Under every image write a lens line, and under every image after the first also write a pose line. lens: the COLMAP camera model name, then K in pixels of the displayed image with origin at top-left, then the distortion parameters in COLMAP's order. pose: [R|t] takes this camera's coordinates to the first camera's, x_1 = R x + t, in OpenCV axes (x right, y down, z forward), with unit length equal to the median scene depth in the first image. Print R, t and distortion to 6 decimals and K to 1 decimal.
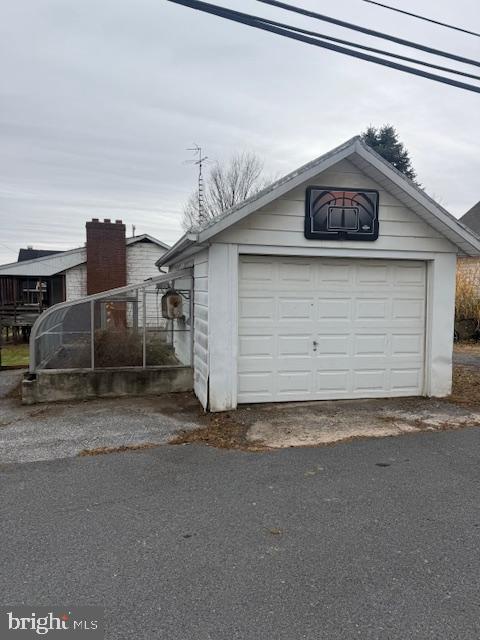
lens RADIAL K [[455.9, 0, 240.0], [0, 455.9, 320.0], [0, 0, 1]] dist [0.045451, -0.003738]
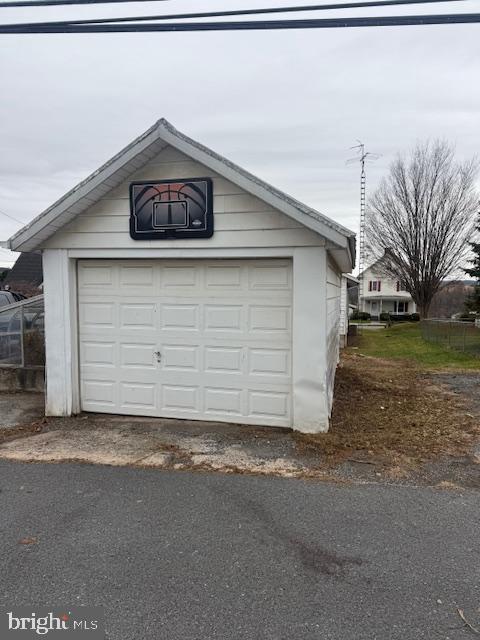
lens RADIAL K [[455.9, 0, 240.0], [0, 455.9, 320.0], [0, 0, 1]] dist [0.045451, -0.003738]
pose [[0.882650, 0.024329, -0.469401, 0.755304], [-0.029222, 0.999568, -0.003140, -0.018672], [0.469122, 0.016488, 0.882979, 0.282989]]
